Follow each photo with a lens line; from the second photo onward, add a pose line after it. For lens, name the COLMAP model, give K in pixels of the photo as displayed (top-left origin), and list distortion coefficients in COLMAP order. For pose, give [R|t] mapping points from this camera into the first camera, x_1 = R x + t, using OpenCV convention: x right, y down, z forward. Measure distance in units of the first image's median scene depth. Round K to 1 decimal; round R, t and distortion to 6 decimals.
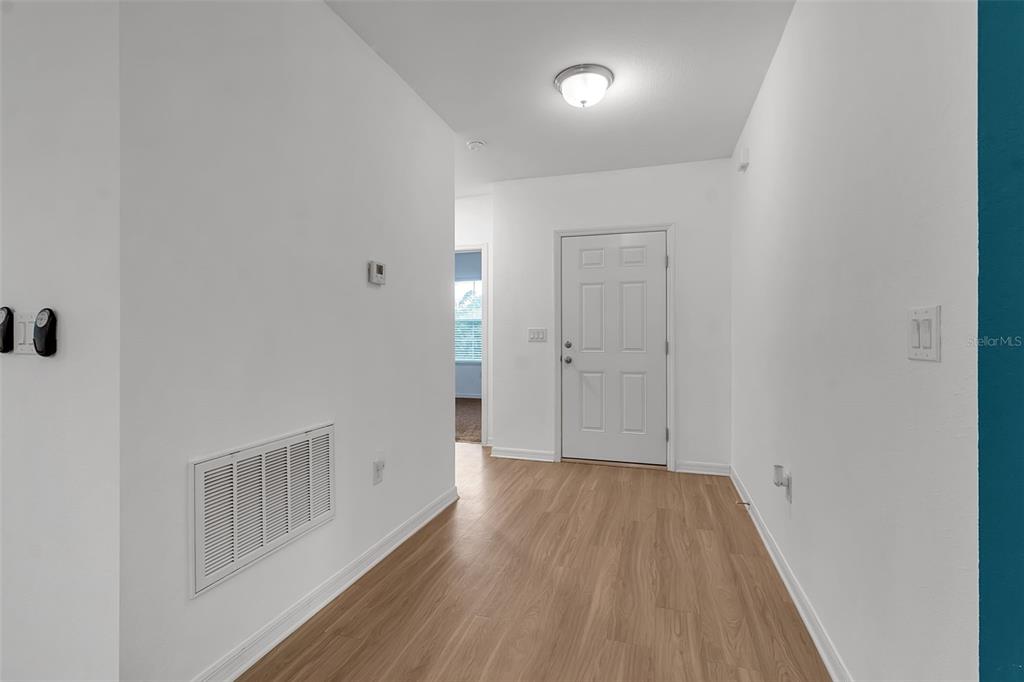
lens RADIAL K [[470.9, 0, 515.5], [0, 470.9, 333.5], [0, 0, 1]] dist [0.005361, 0.000783]
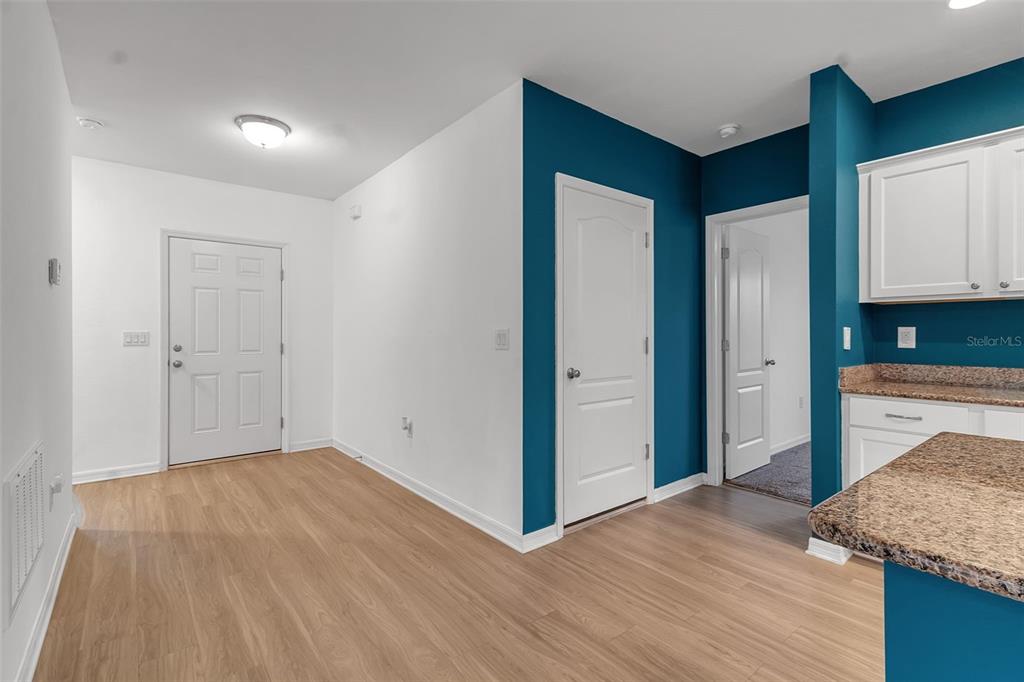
lens RADIAL K [[470.9, 0, 509.0], [0, 470.9, 331.8], [0, 0, 1]] dist [0.005361, 0.000783]
pose [[0.561854, 0.003534, 0.827229, -0.373278], [-0.001424, 0.999994, -0.003306, -0.009721], [-0.827235, 0.000680, 0.561855, -0.142291]]
